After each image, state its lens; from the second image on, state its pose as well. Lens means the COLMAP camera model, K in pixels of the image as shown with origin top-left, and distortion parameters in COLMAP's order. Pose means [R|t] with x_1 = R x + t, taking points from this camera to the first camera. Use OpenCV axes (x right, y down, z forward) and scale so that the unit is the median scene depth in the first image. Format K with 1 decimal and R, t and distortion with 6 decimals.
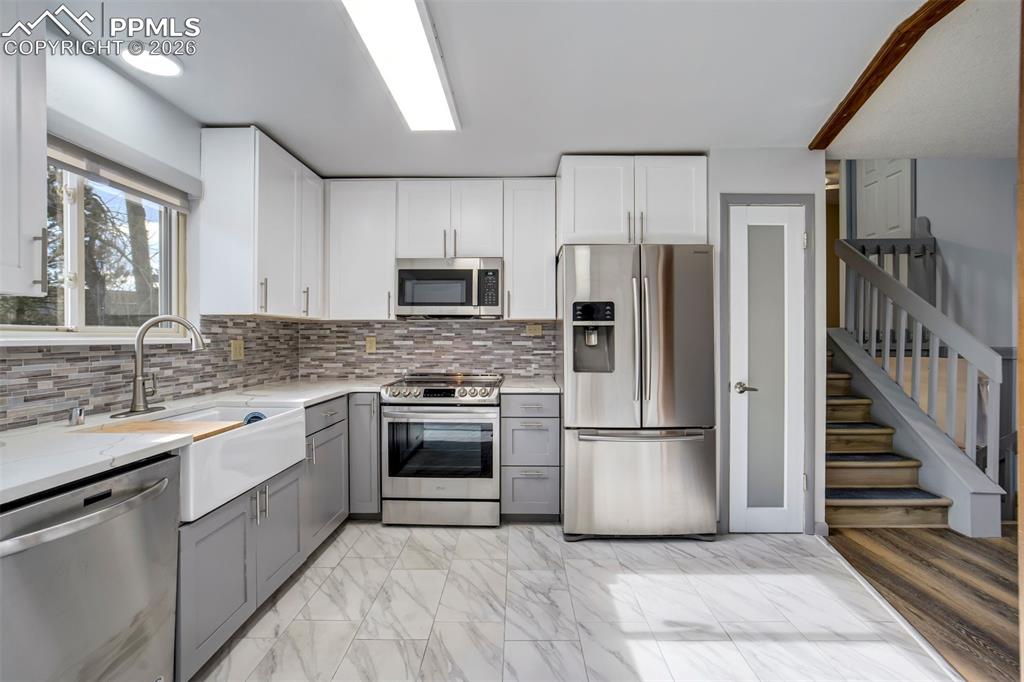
lens RADIAL K [[484.2, 0, 513.6], [0, 484.2, 334.9], [0, 0, 1]] dist [-0.044609, 0.027206]
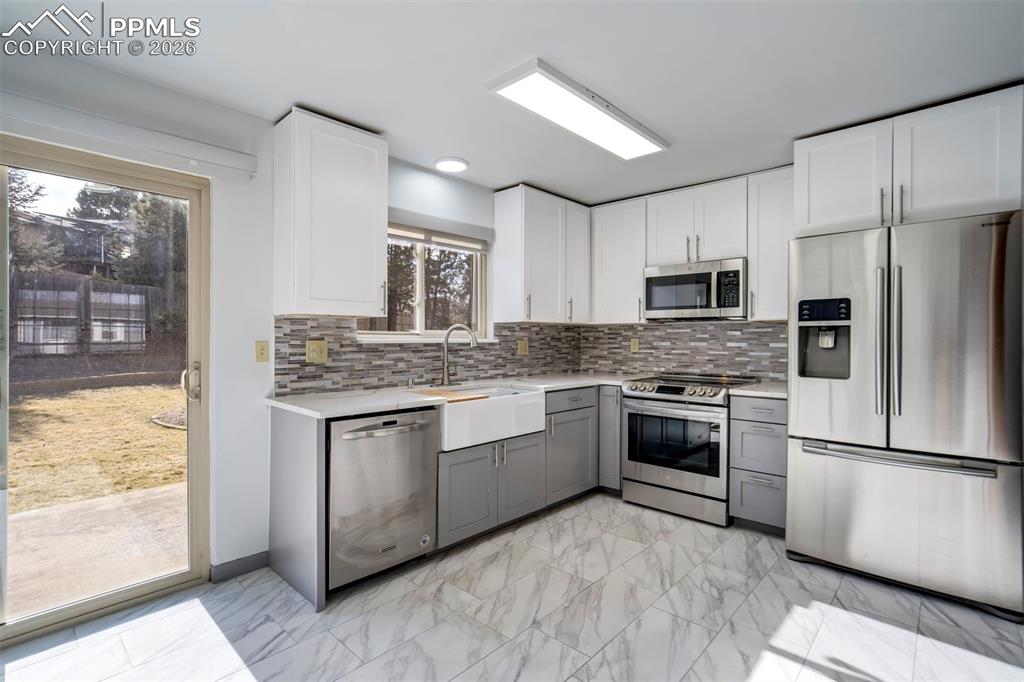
lens RADIAL K [[488.0, 0, 511.1], [0, 488.0, 336.4], [0, 0, 1]] dist [-0.048274, 0.026912]
pose [[0.736793, -0.001304, -0.676118, 0.338149], [0.002322, 0.999997, 0.000602, -0.001787], [0.676115, -0.002013, 0.736794, -0.044052]]
